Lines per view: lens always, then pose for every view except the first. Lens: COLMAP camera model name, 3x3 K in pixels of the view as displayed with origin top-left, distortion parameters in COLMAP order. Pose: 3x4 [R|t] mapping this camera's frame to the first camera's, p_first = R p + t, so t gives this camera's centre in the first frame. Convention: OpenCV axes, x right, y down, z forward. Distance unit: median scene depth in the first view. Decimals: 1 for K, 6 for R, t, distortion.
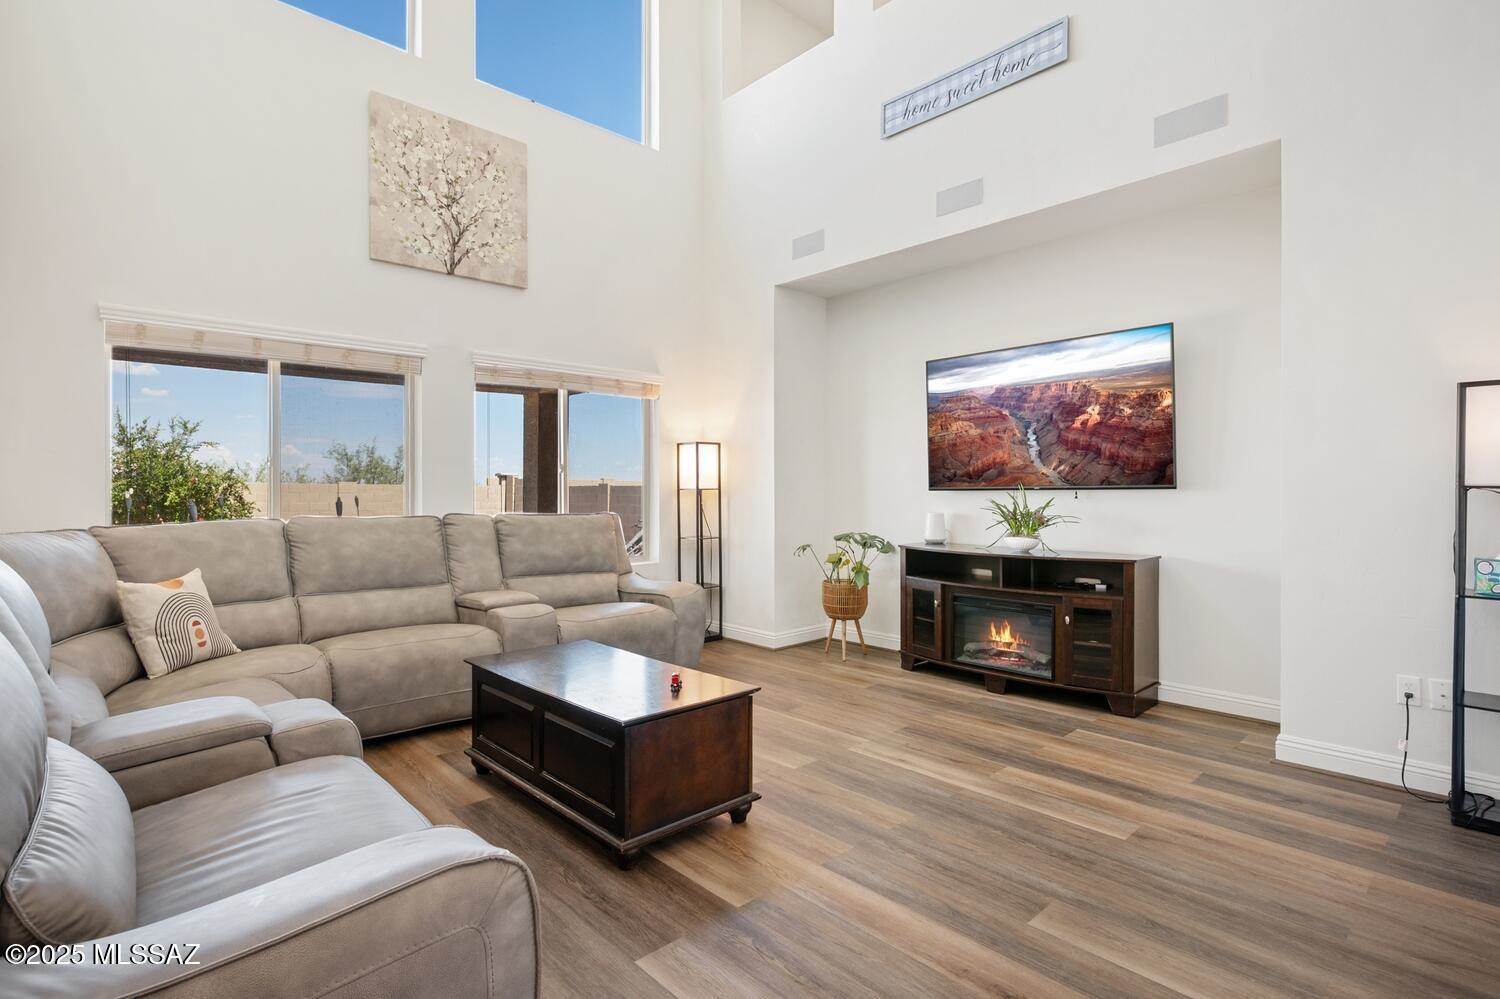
lens RADIAL K [[729.9, 0, 748.8], [0, 729.9, 496.4], [0, 0, 1]] dist [0.003643, 0.000203]
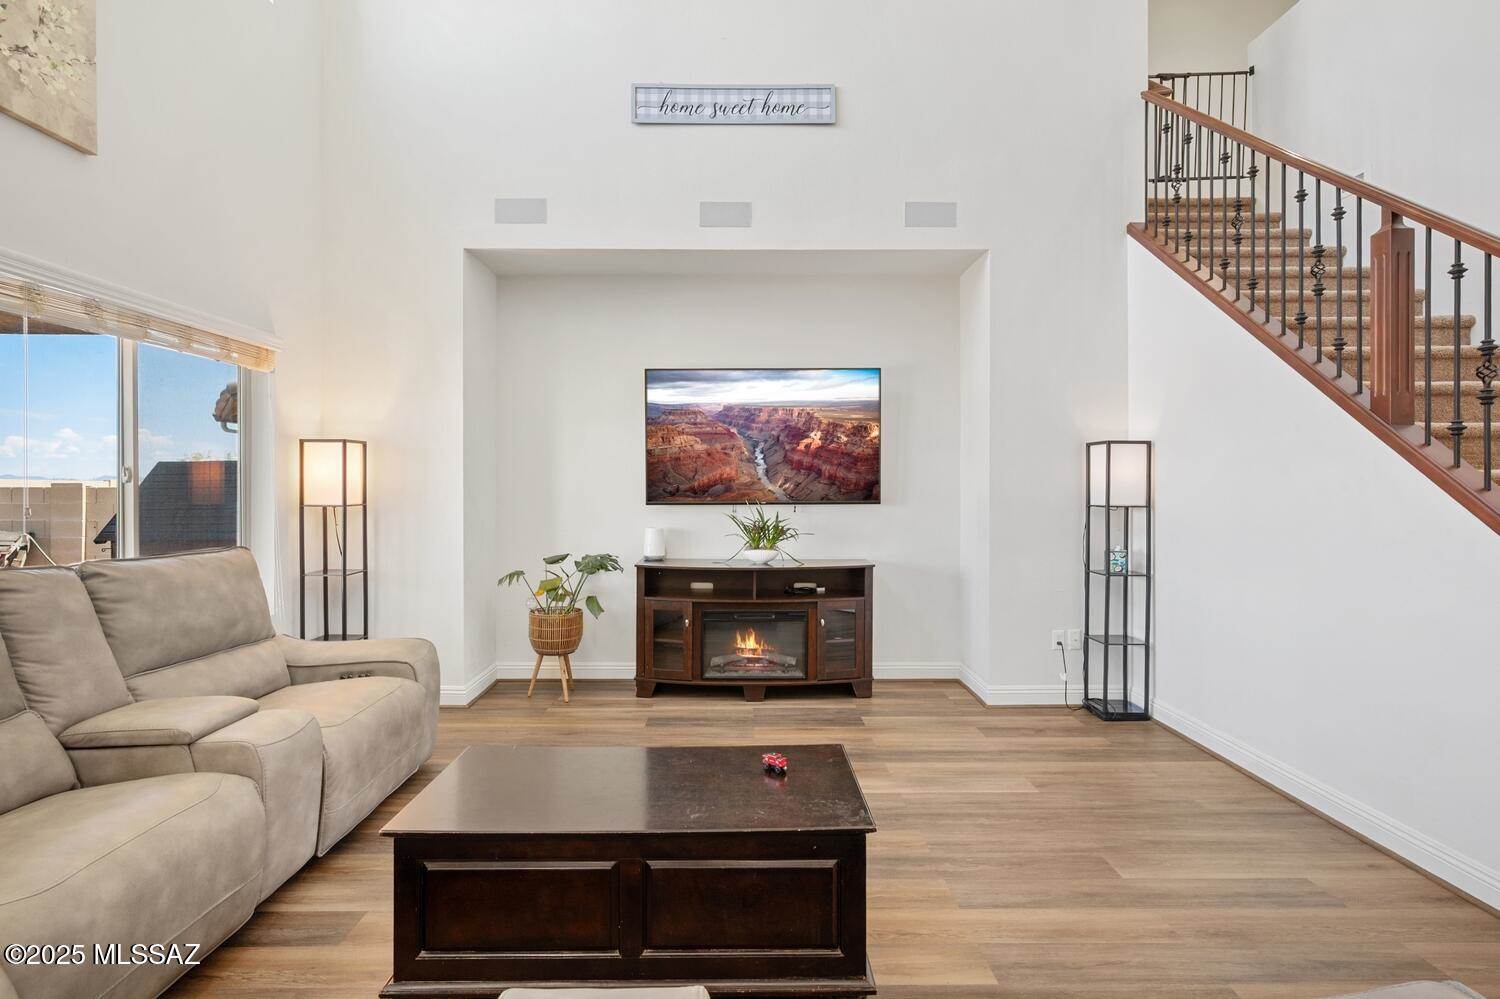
lens RADIAL K [[740.9, 0, 750.0], [0, 740.9, 499.5], [0, 0, 1]] dist [-0.003366, -0.000382]
pose [[0.681068, -0.008177, 0.732175, -0.428177], [0.001724, 0.999953, 0.009563, -0.028477], [-0.732218, -0.005251, 0.681050, 0.279097]]
